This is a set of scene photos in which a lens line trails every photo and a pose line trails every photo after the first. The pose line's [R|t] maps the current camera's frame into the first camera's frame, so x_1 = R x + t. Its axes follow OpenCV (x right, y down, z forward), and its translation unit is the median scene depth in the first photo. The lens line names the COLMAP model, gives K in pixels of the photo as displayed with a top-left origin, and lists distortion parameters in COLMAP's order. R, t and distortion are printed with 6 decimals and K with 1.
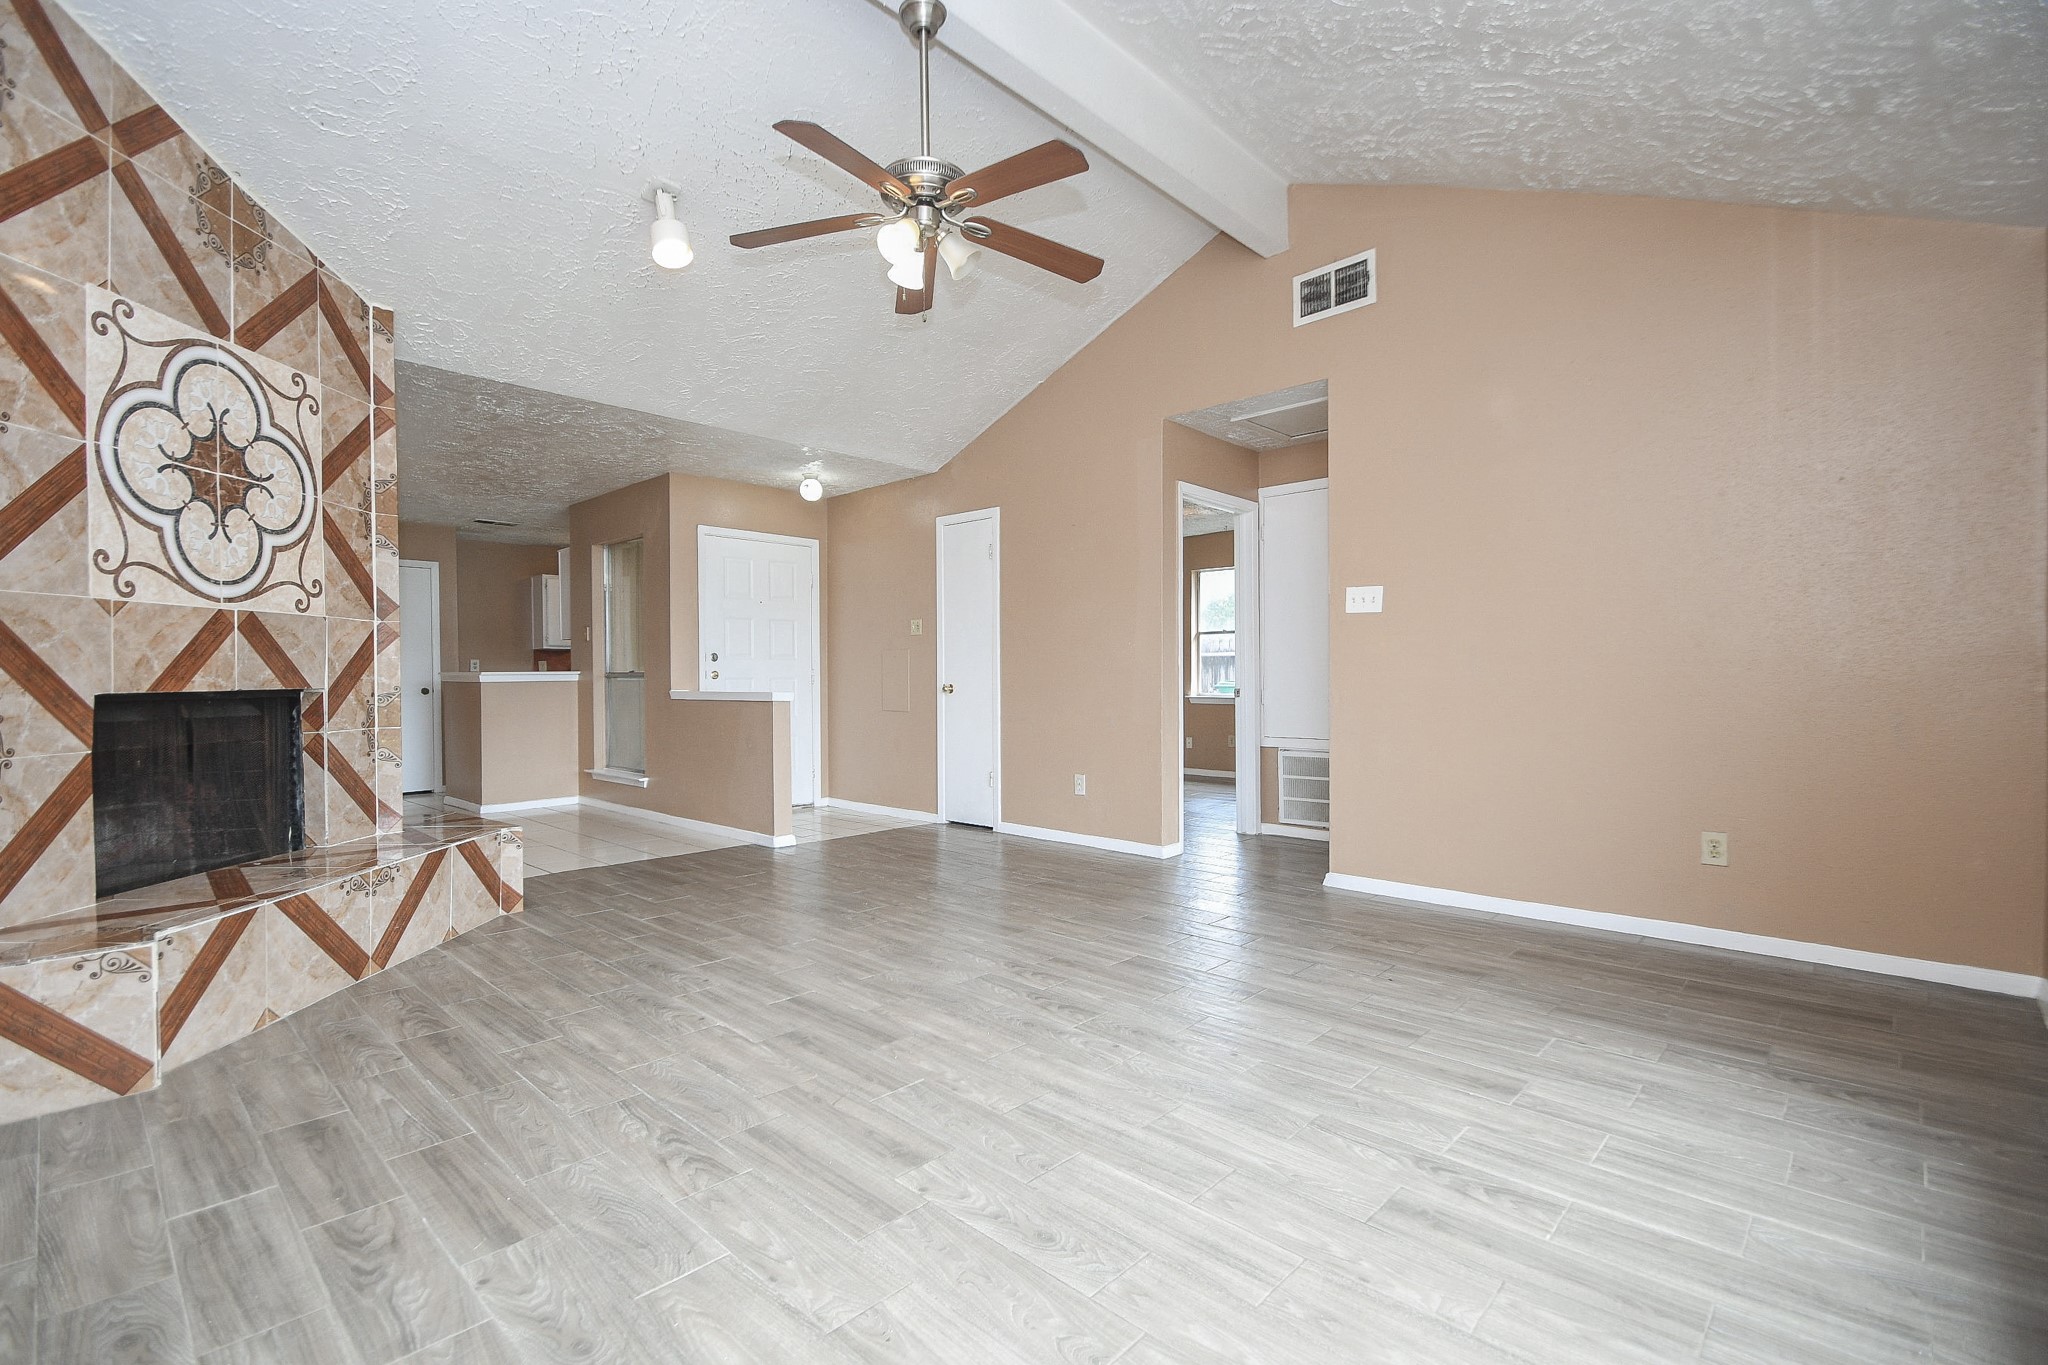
lens RADIAL K [[918.6, 0, 987.7], [0, 918.6, 691.4], [0, 0, 1]] dist [0.016936, -0.016961]
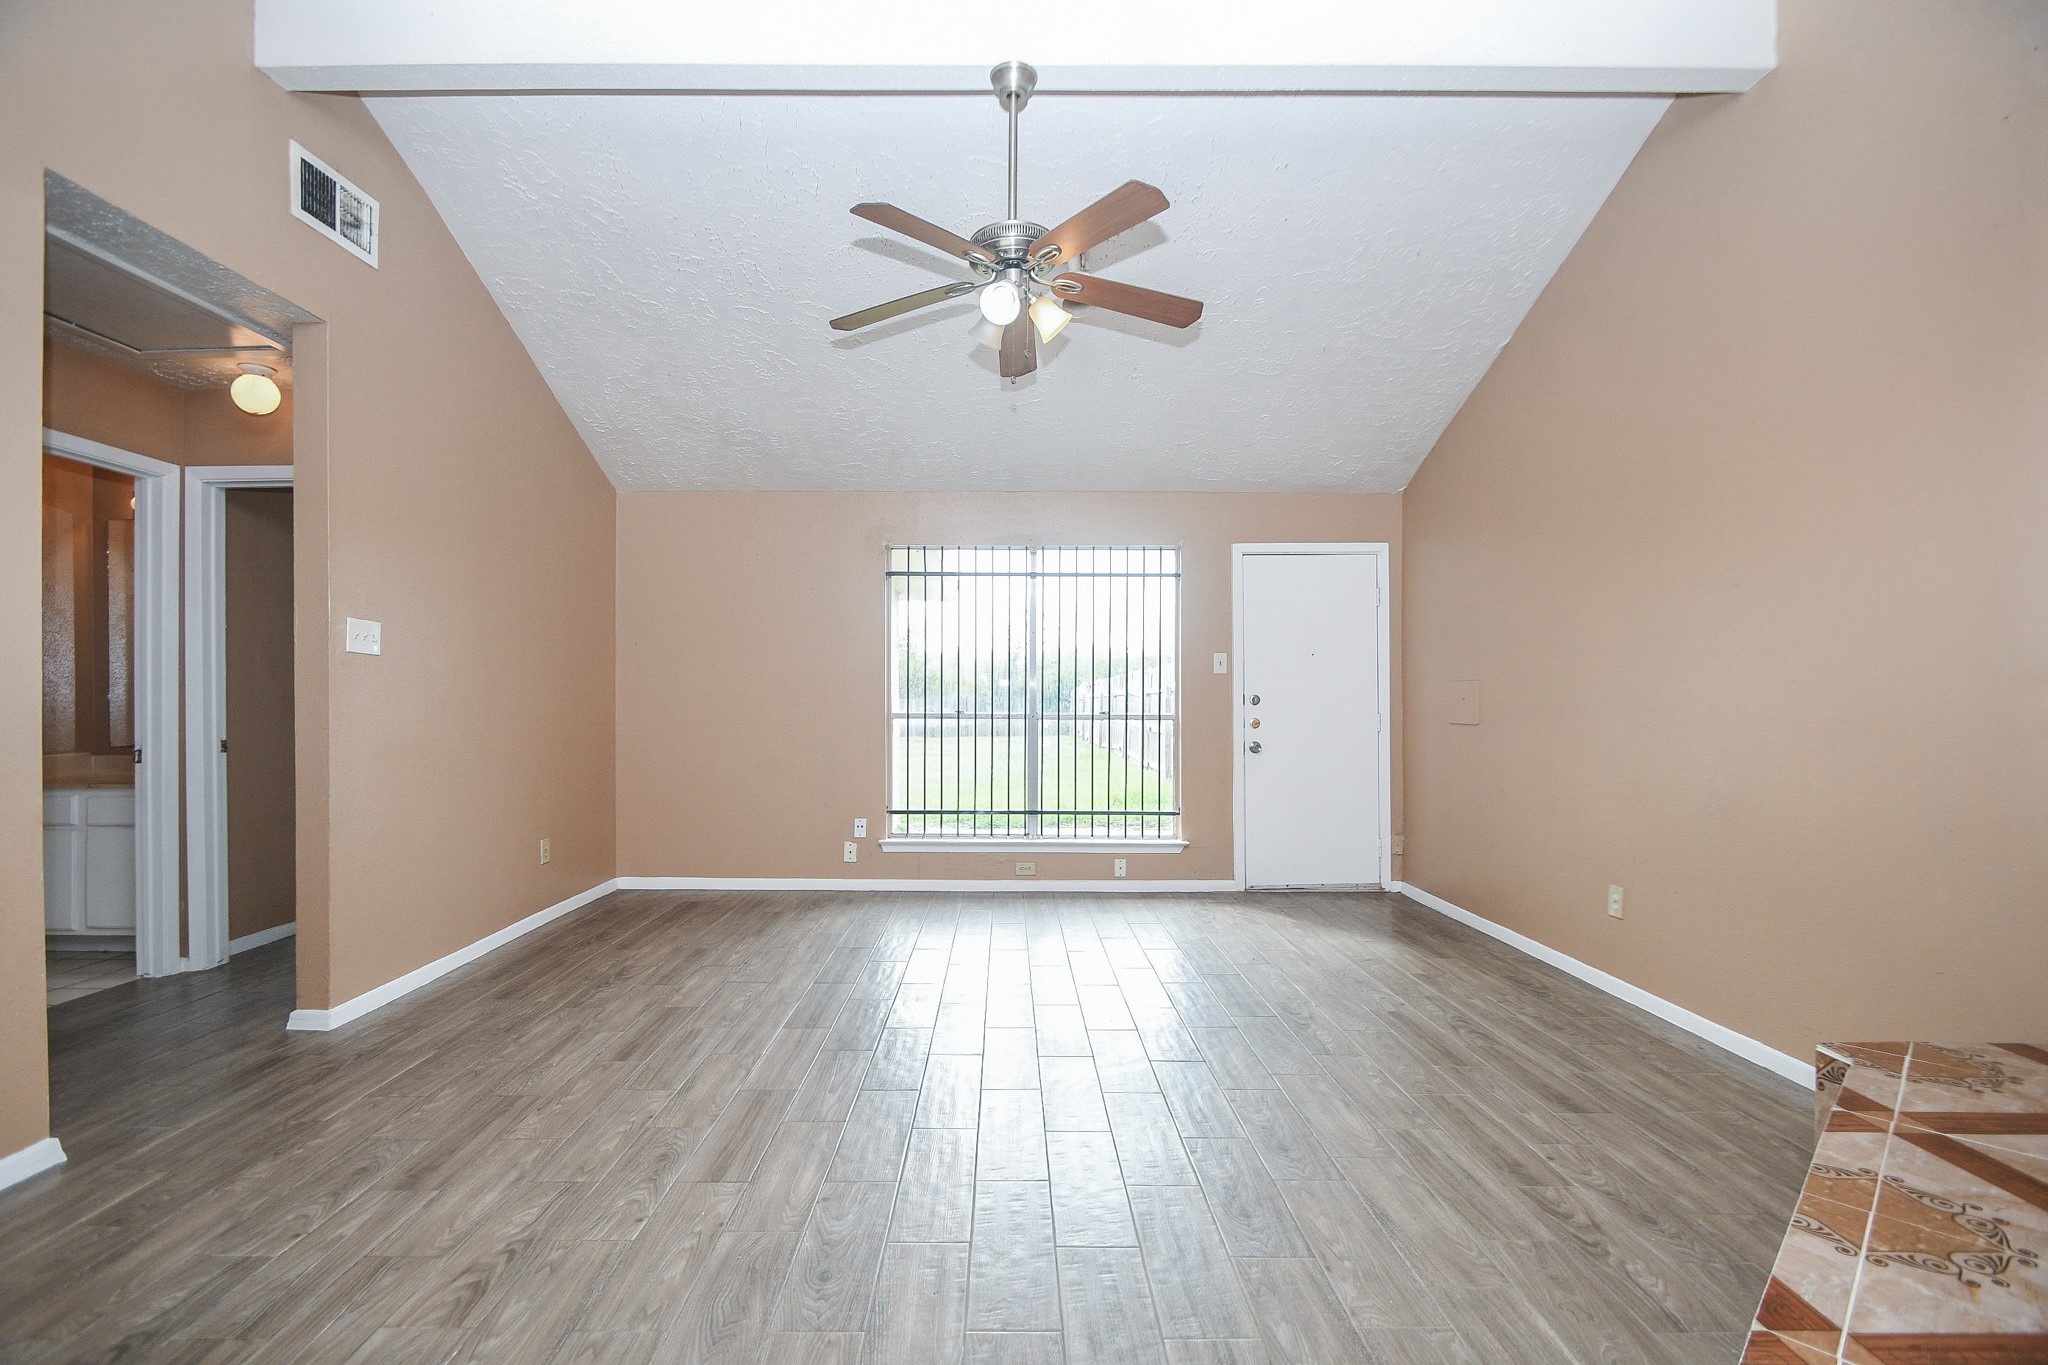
lens RADIAL K [[918.6, 0, 987.7], [0, 918.6, 691.4], [0, 0, 1]] dist [0.016936, -0.016961]
pose [[-0.695031, 0.008743, 0.718927, -0.766106], [0.011246, 0.999936, -0.001289, -0.067319], [-0.718892, 0.007189, -0.695085, 1.715673]]
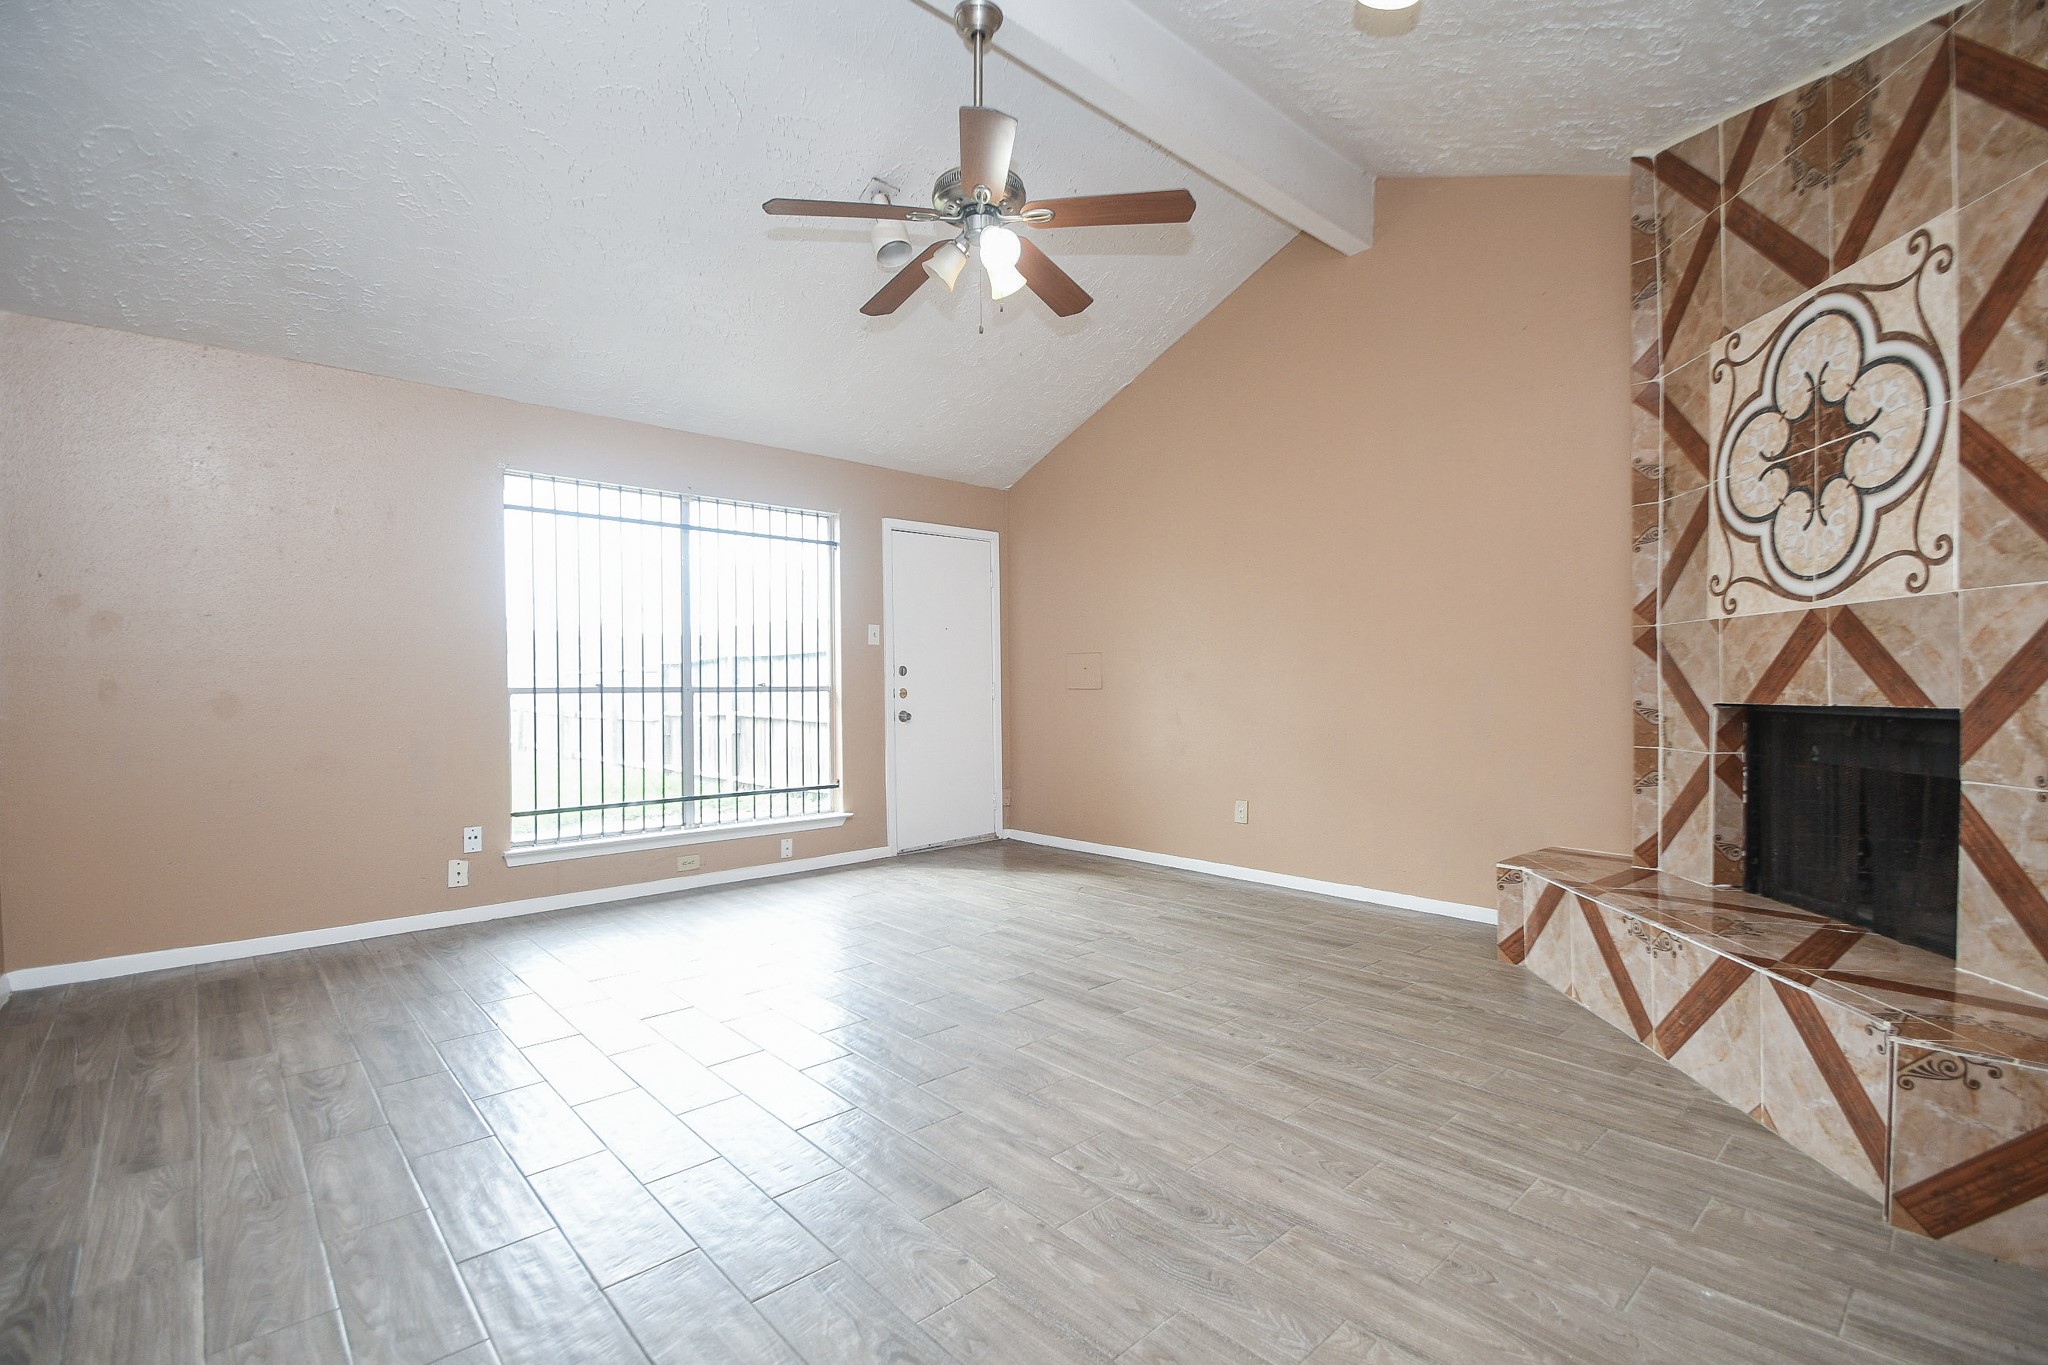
lens RADIAL K [[943.6, 0, 1024.0], [0, 943.6, 682.5], [0, 0, 1]] dist [0.019317, -0.018718]
pose [[-0.998513, 0.011628, 0.053267, -0.163434], [0.012356, 0.999835, 0.013340, -0.044521], [-0.053103, 0.013979, -0.998491, 2.007462]]
